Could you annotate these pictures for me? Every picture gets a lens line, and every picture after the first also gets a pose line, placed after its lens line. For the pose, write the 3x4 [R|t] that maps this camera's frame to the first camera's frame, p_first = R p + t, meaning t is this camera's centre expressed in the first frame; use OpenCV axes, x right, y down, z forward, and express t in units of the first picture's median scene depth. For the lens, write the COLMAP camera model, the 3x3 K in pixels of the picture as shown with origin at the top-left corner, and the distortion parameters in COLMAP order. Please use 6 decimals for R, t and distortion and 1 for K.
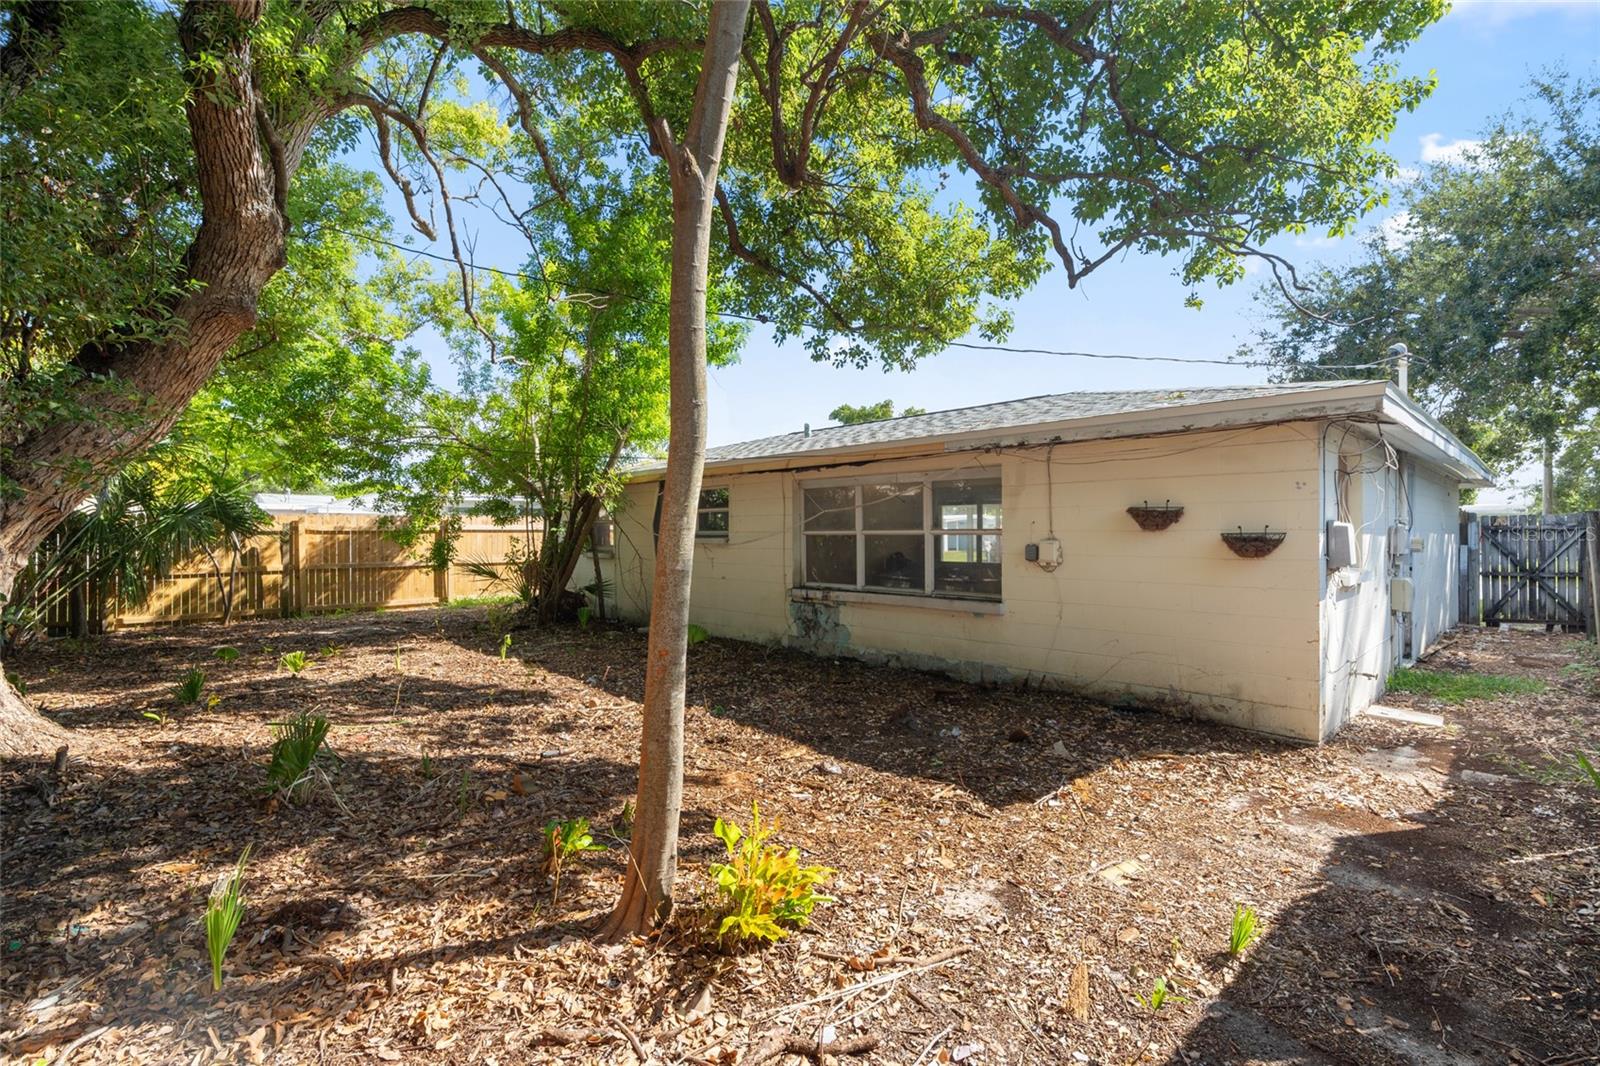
lens RADIAL K [[728.4, 0, 800.1], [0, 728.4, 529.2], [0, 0, 1]] dist [-0.012673, 0.004749]
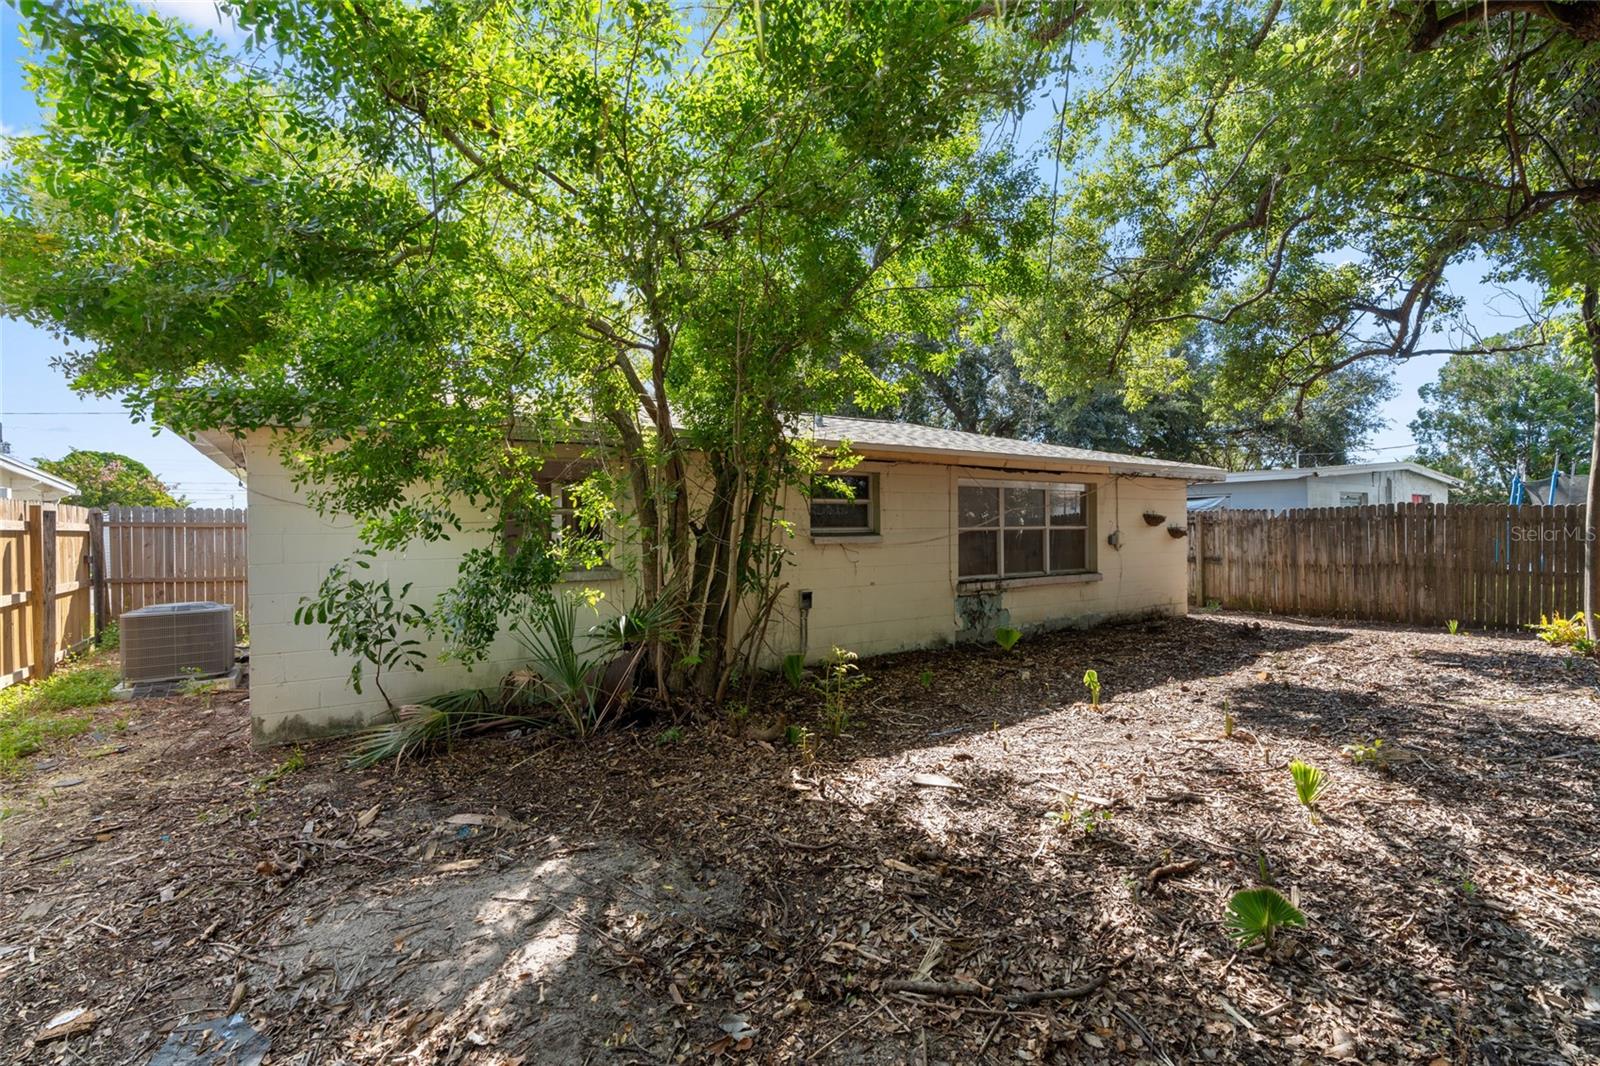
lens RADIAL K [[728.4, 0, 800.3], [0, 728.4, 533.6], [0, 0, 1]] dist [-0.012673, 0.004749]
pose [[0.146078, 0.004201, 0.989264, -0.620060], [0.006677, 0.999964, -0.005233, 0.010004], [-0.989251, 0.007370, 0.146045, 0.643306]]
